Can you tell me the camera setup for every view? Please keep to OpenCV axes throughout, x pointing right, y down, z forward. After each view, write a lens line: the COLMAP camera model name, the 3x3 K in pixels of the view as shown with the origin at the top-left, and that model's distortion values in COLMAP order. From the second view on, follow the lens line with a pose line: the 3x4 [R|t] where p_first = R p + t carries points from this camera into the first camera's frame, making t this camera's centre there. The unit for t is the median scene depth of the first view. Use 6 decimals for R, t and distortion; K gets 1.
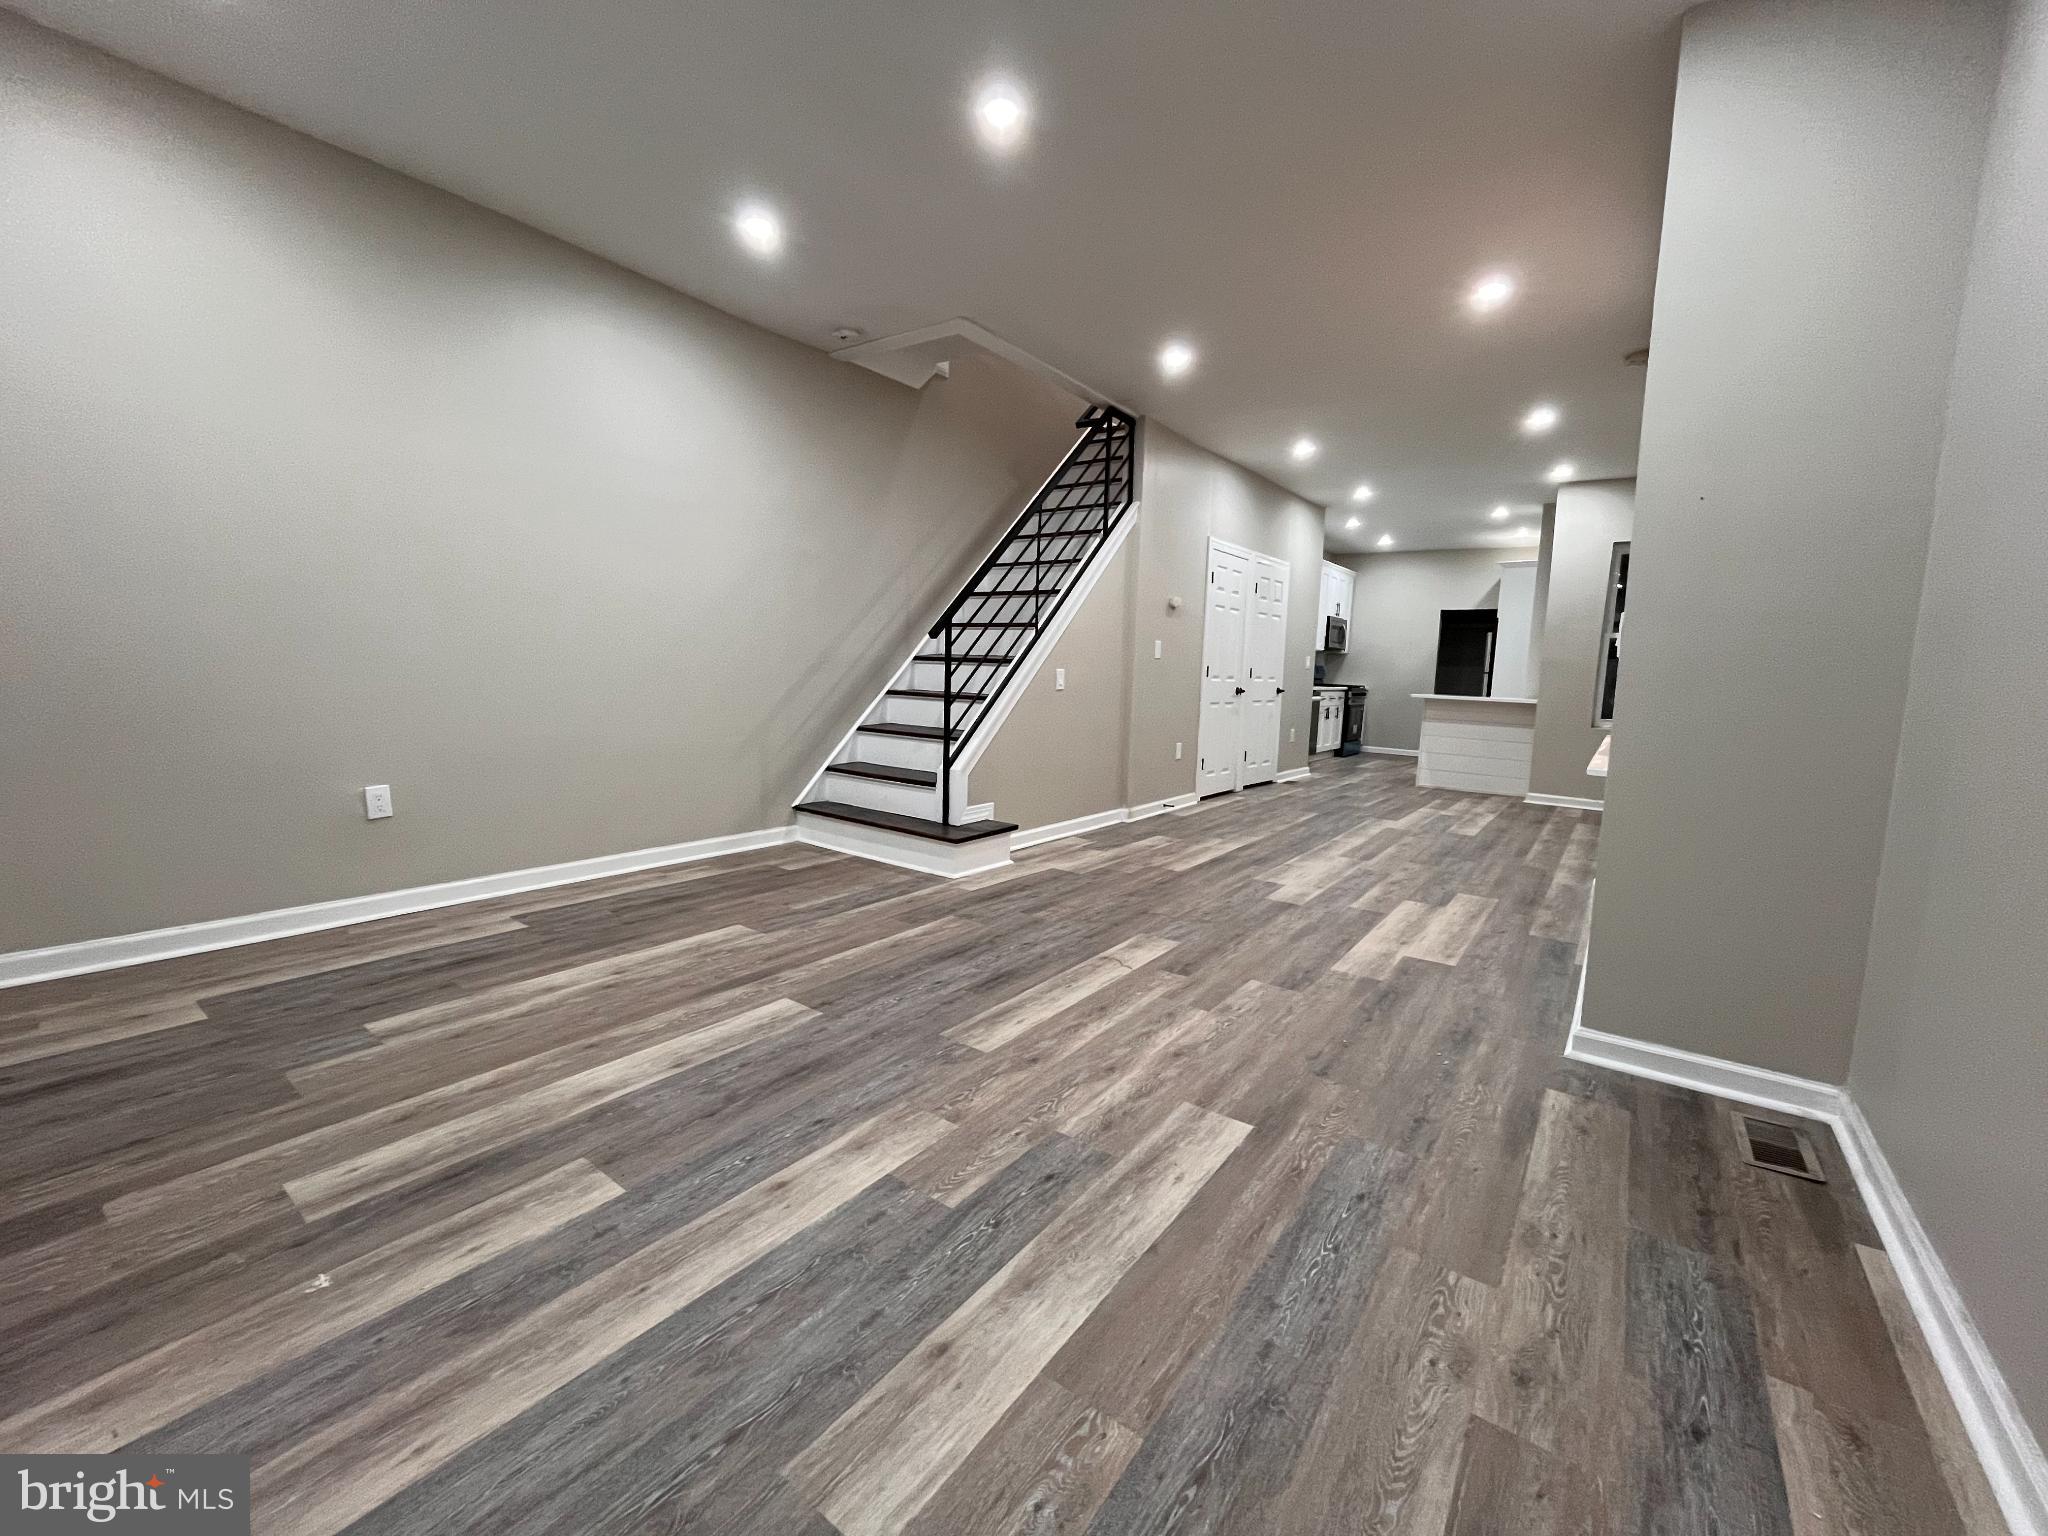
lens RADIAL K [[819.0, 0, 1021.0], [0, 819.0, 762.9], [0, 0, 1]] dist [-0.002581, 0.000184]
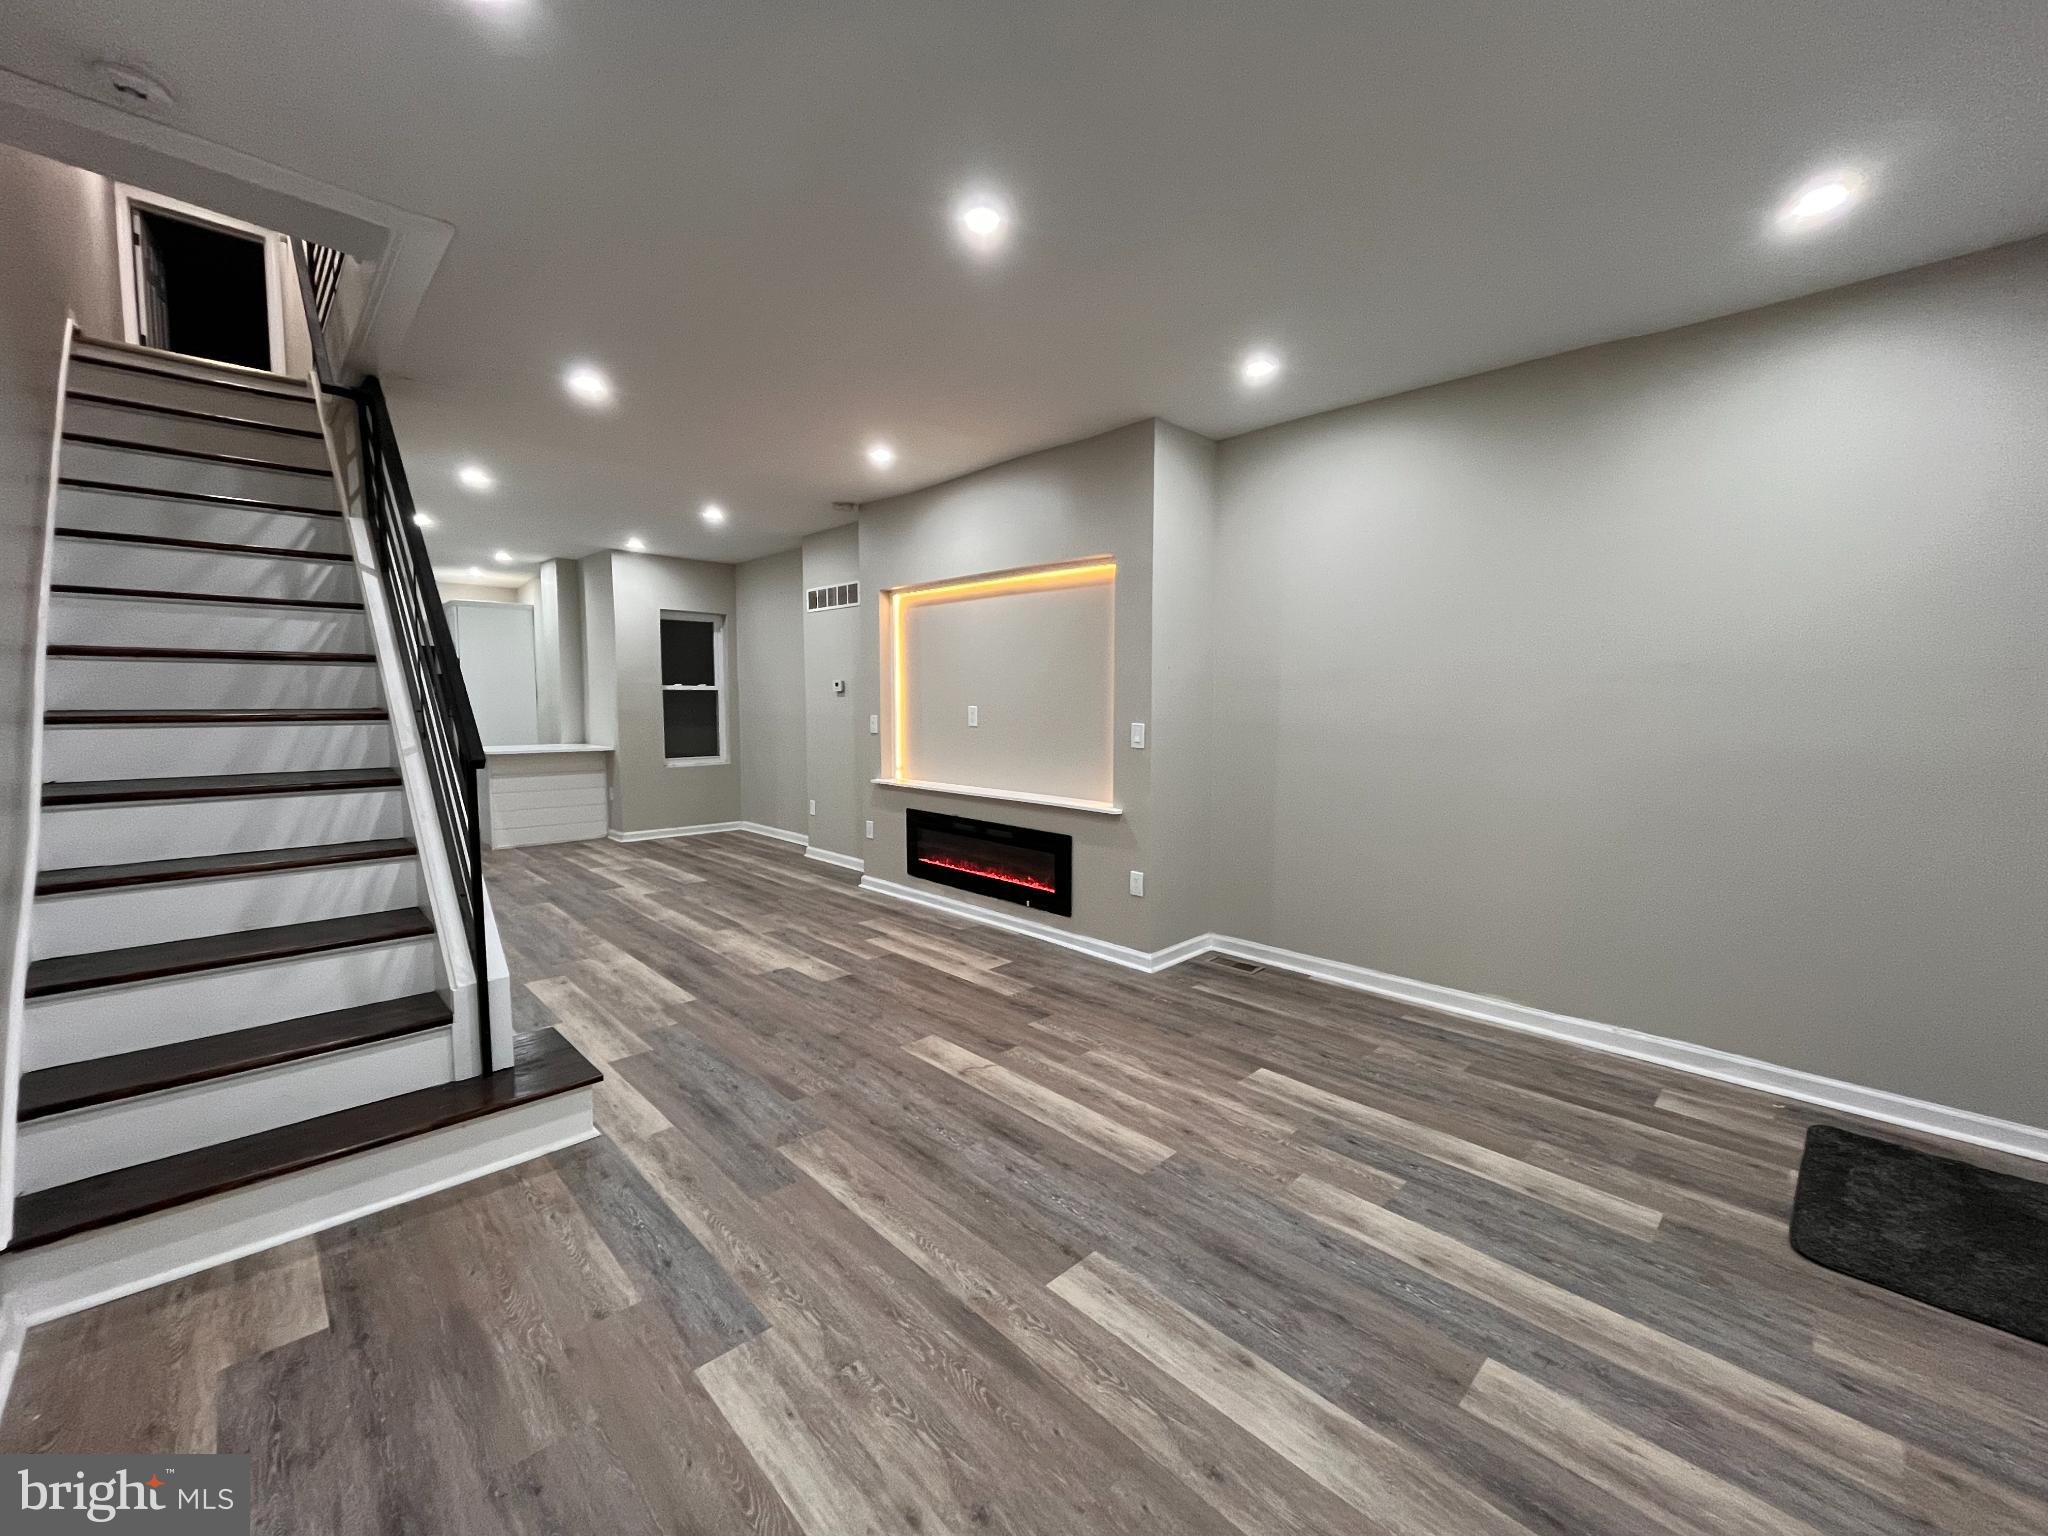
lens RADIAL K [[819.0, 0, 1020.5], [0, 819.0, 770.1], [0, 0, 1]] dist [-0.002581, 0.000184]
pose [[0.168462, -0.117556, 0.978673, -1.102101], [0.118915, 0.988035, 0.098211, -0.292503], [-0.978509, 0.099834, 0.180425, 0.951573]]
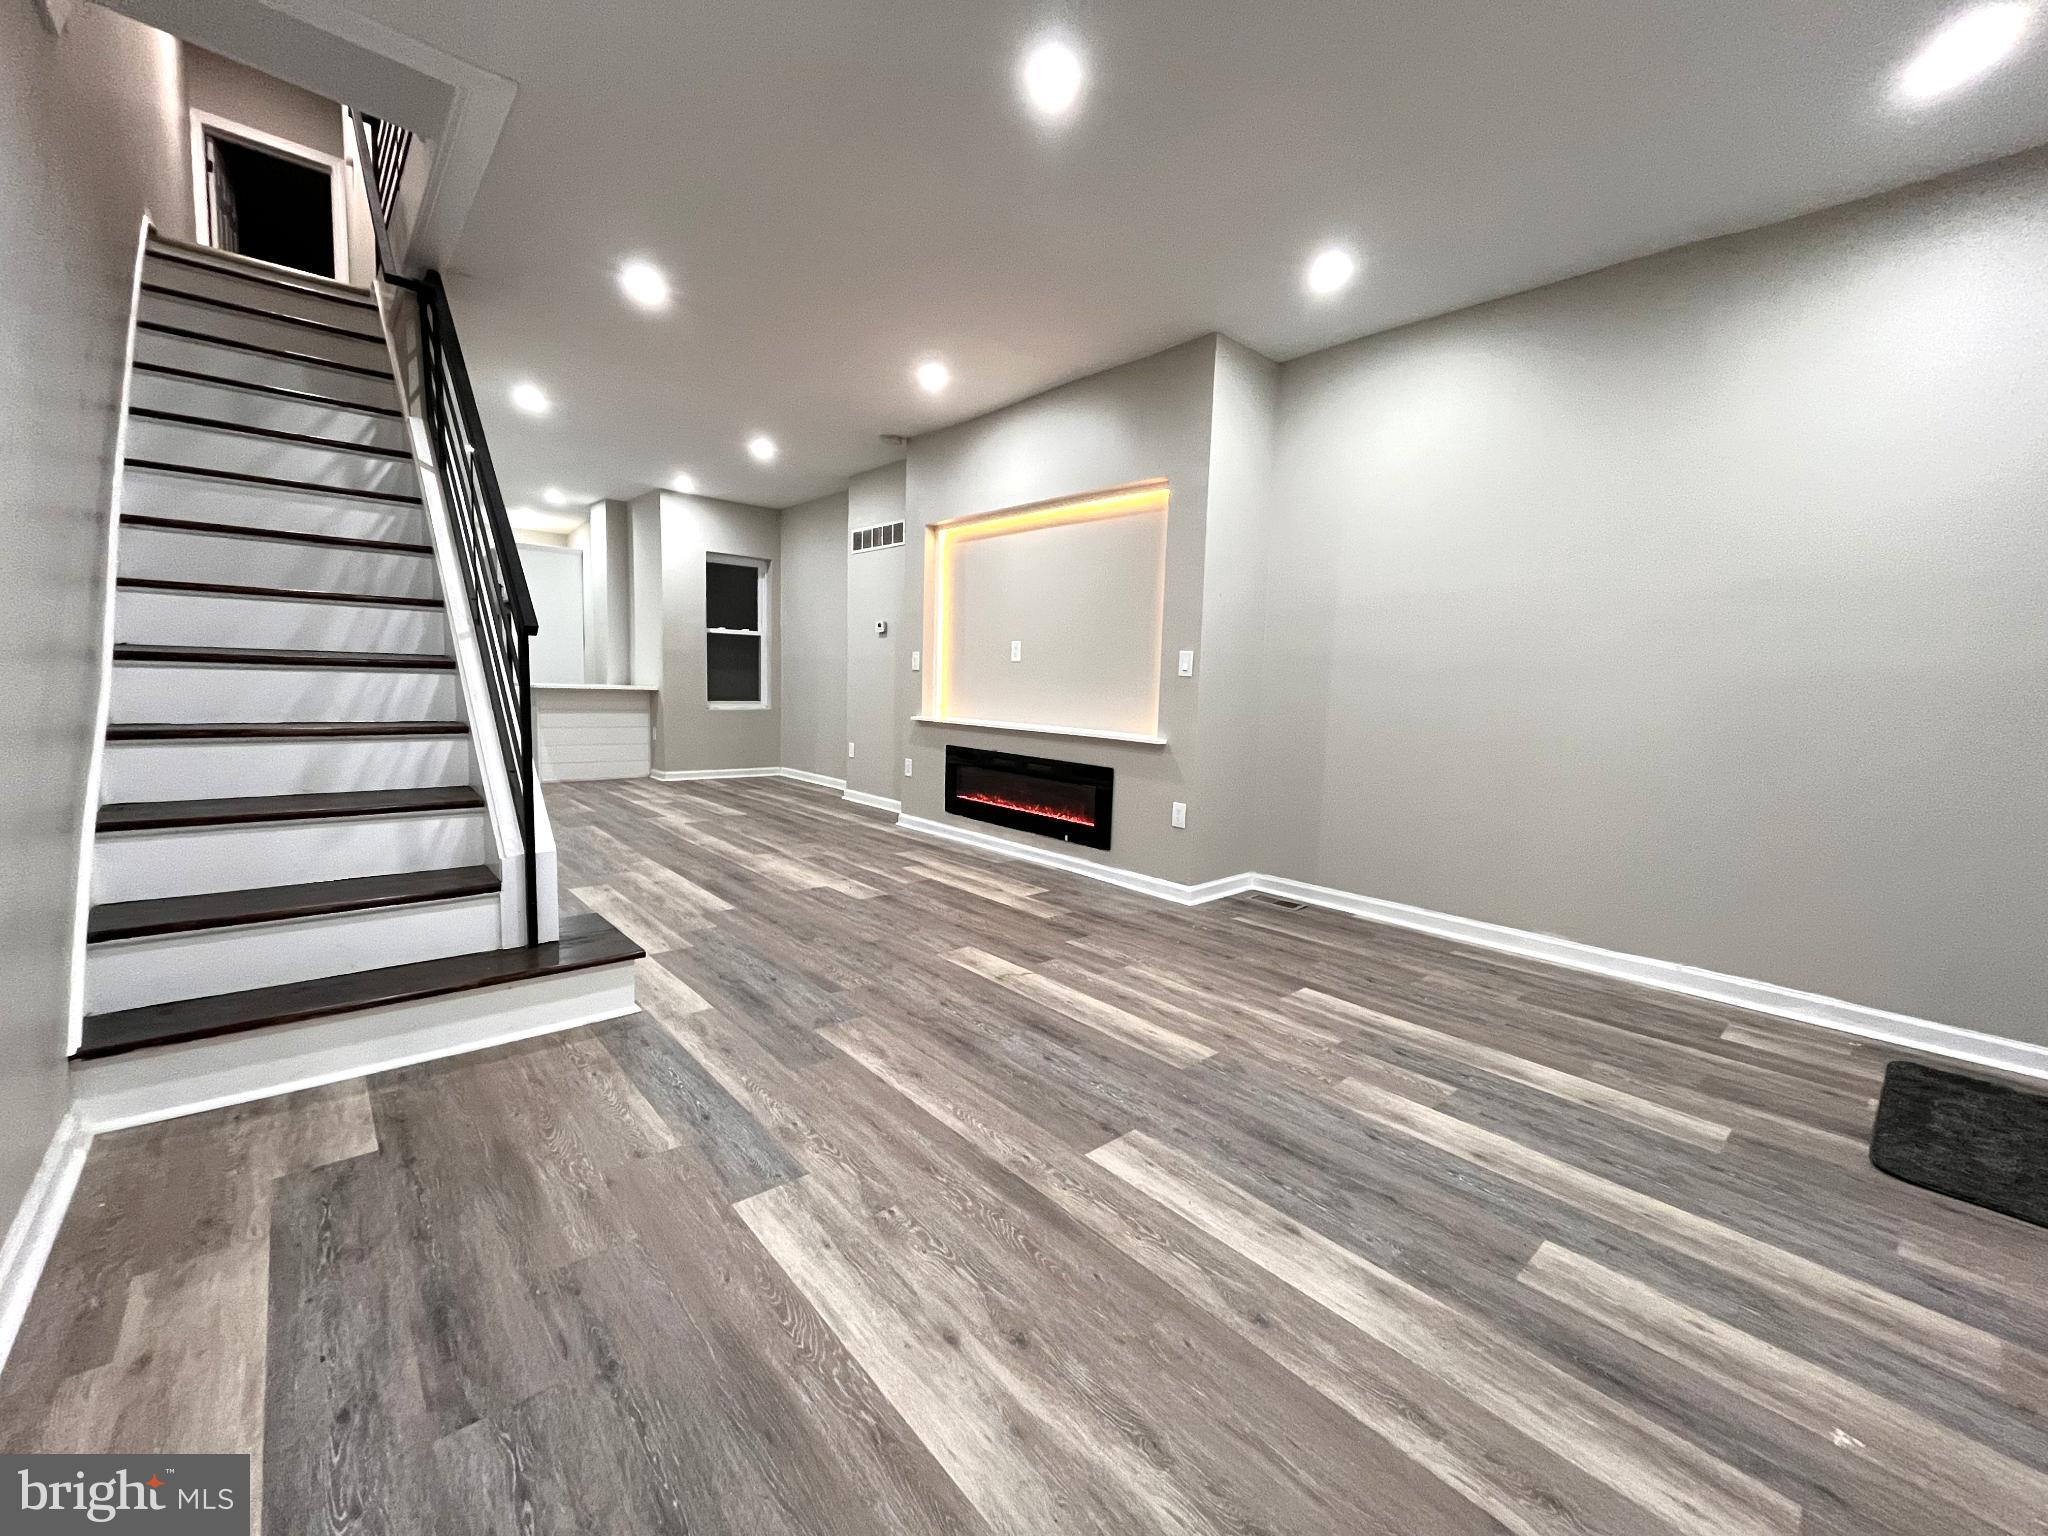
lens RADIAL K [[819.0, 0, 1021.1], [0, 819.0, 769.7], [0, 0, 1]] dist [-0.002581, 0.000184]
pose [[0.211946, -0.133407, 0.968133, -1.098661], [0.089991, 0.989094, 0.116595, -0.168563], [-0.973129, 0.062412, 0.221641, 0.986428]]
